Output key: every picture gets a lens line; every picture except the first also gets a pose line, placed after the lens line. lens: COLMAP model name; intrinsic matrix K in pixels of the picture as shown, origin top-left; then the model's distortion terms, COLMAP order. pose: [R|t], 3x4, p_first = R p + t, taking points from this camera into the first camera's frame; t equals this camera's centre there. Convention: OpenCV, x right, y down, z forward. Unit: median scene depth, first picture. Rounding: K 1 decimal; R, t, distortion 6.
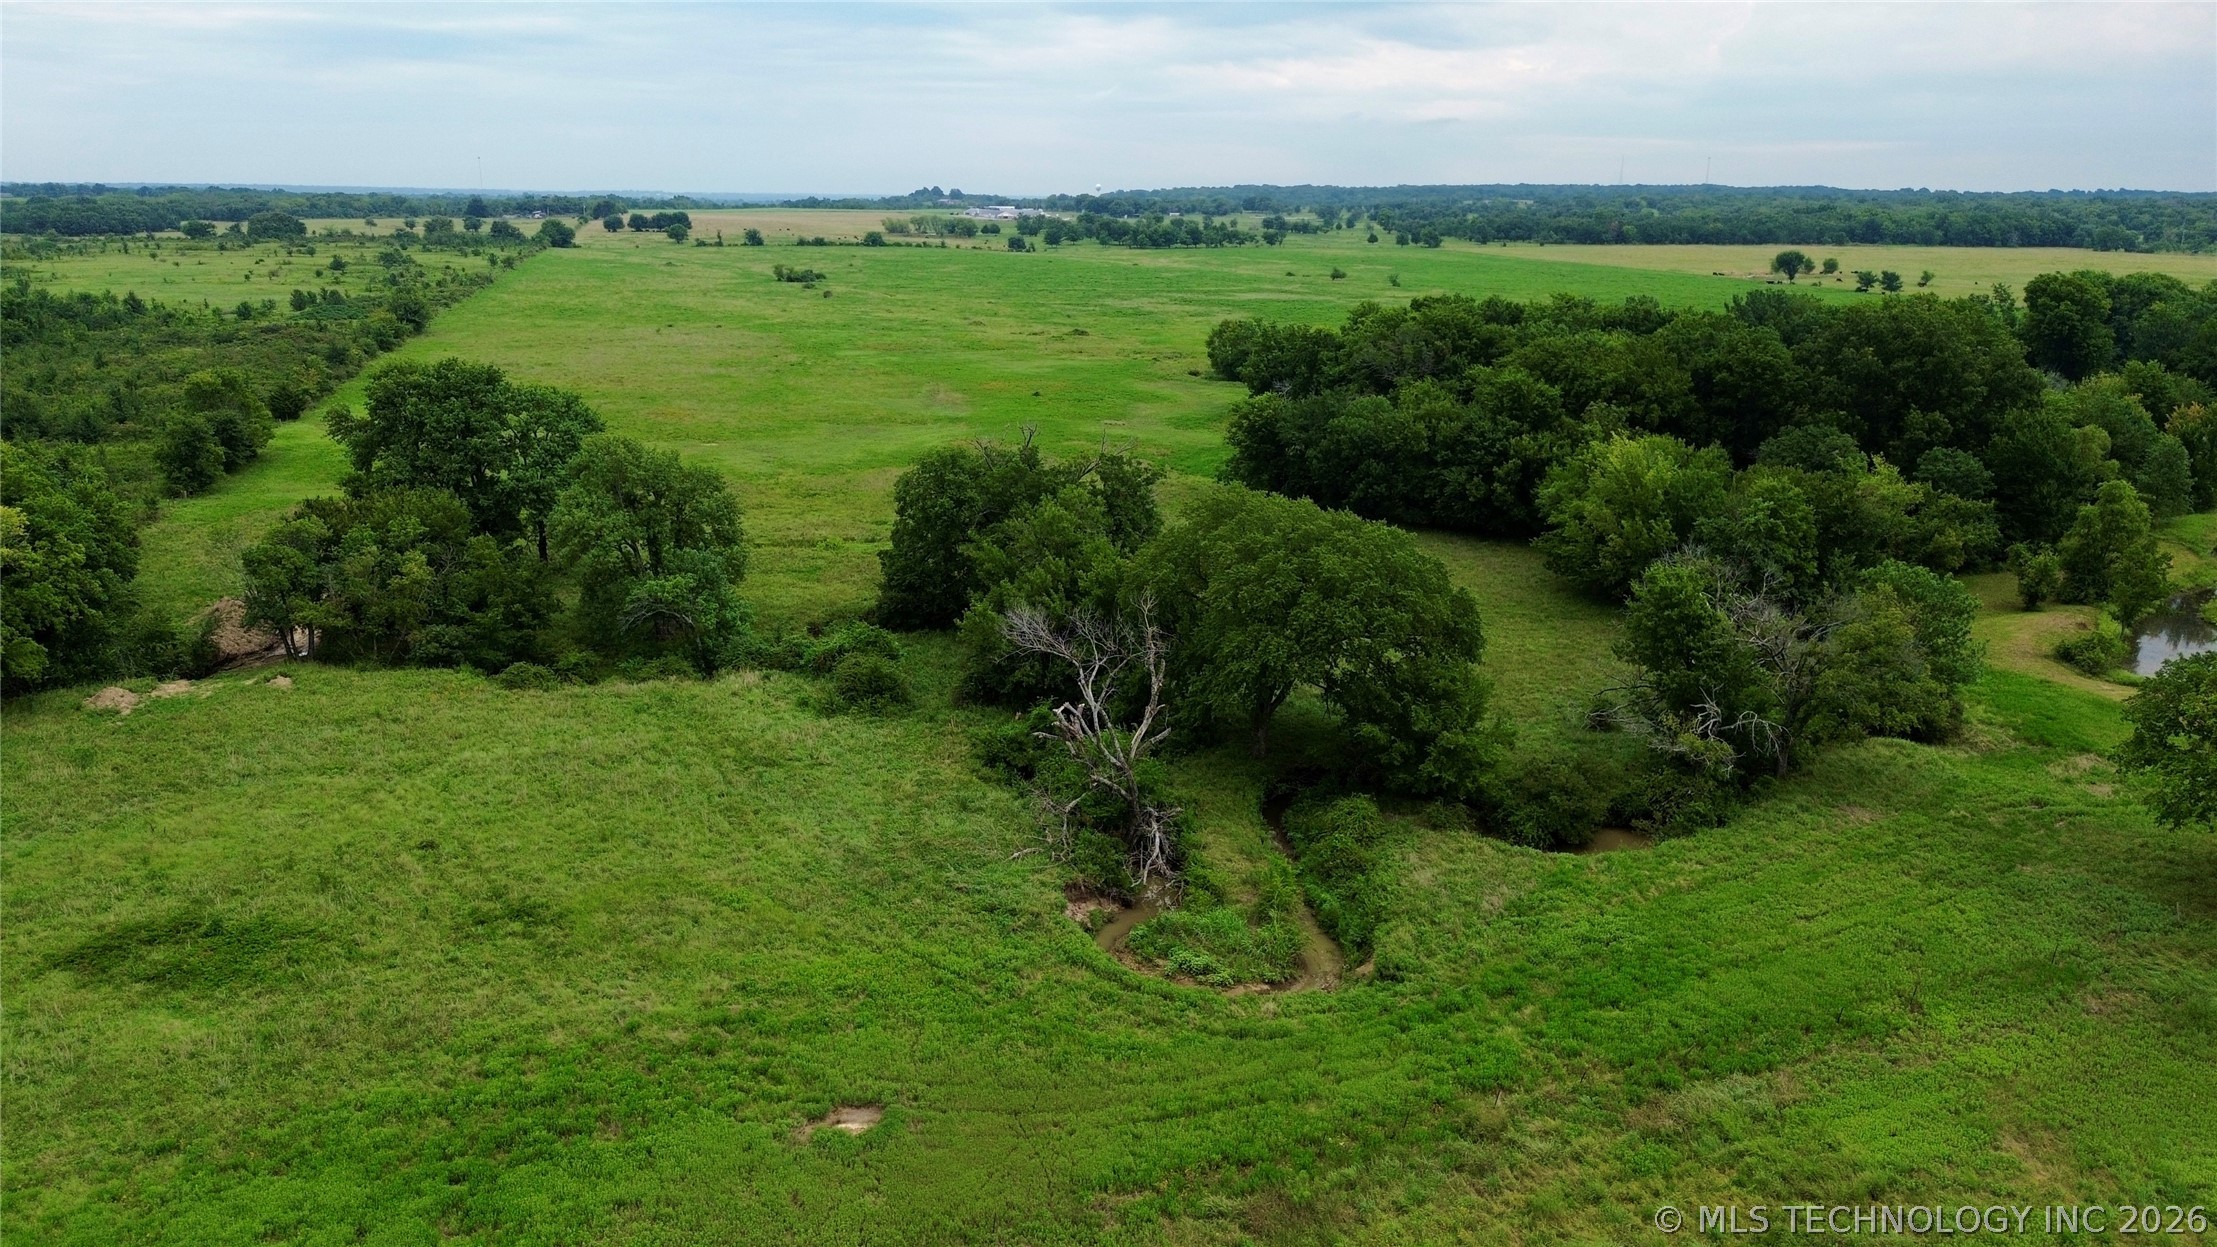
lens RADIAL K [[1576.1, 0, 1108.5], [0, 1576.1, 623.5], [0, 0, 1]] dist [0.062145, -0.053902]
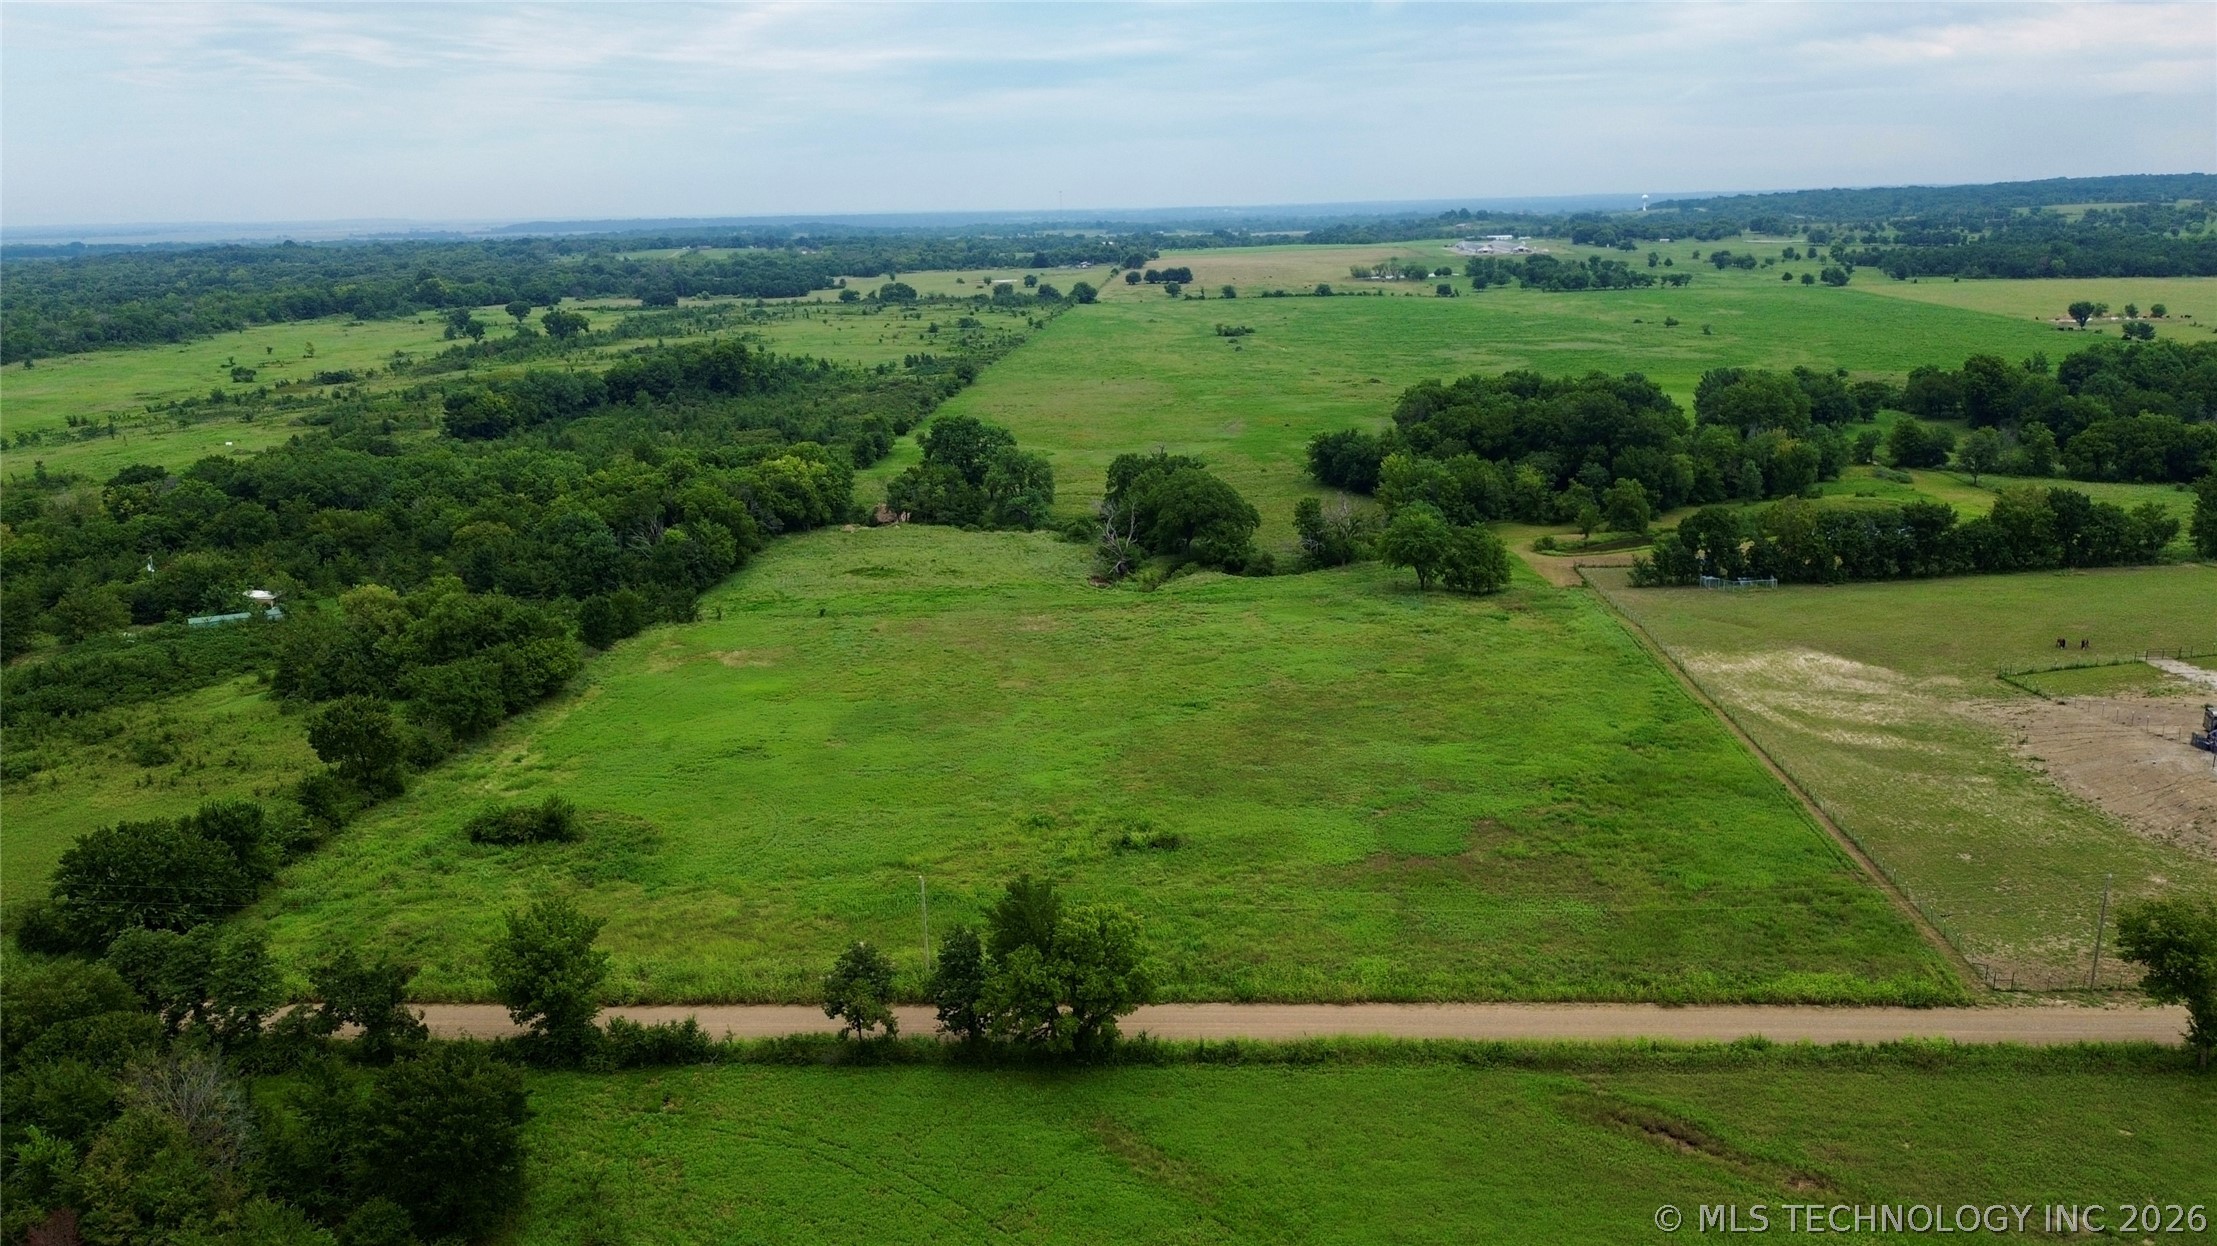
lens RADIAL K [[1642.6, 0, 1108.5], [0, 1642.6, 623.0], [0, 0, 1]] dist [0.065285, -0.061042]
pose [[0.942130, 0.054893, -0.330723, 0.341315], [-0.058802, 0.998268, -0.001818, 0.076774], [0.330050, 0.021160, 0.943726, -0.684742]]
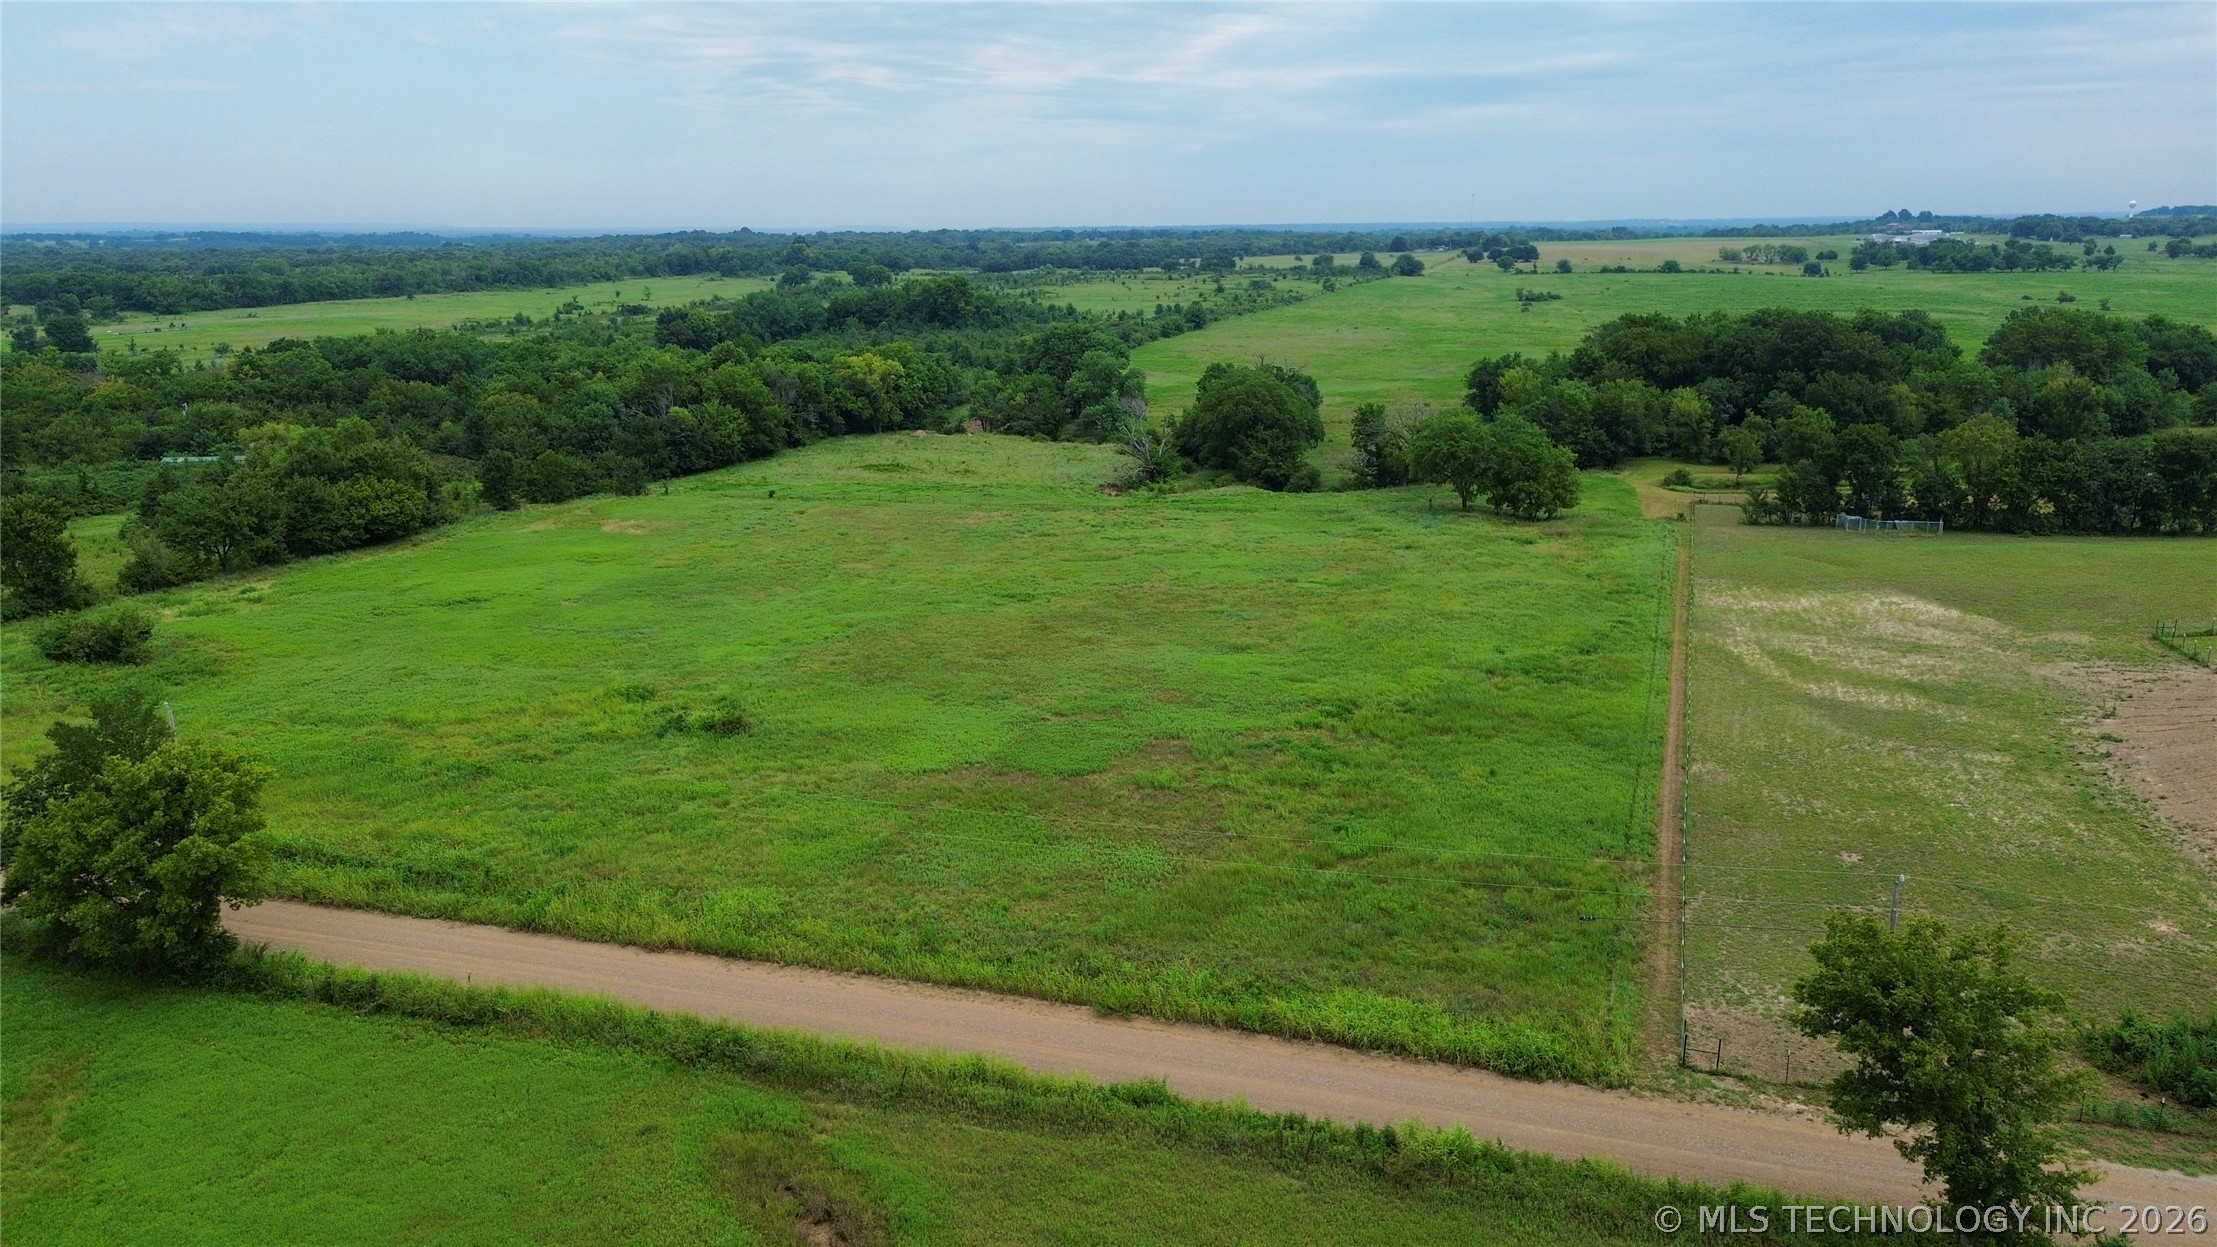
lens RADIAL K [[1576.1, 0, 1108.5], [0, 1576.1, 623.5], [0, 0, 1]] dist [0.062145, -0.053902]
pose [[0.822970, 0.124749, -0.554219, 0.473841], [-0.133815, 0.990708, 0.024293, 0.101066], [0.552100, 0.054171, 0.832016, -0.429120]]
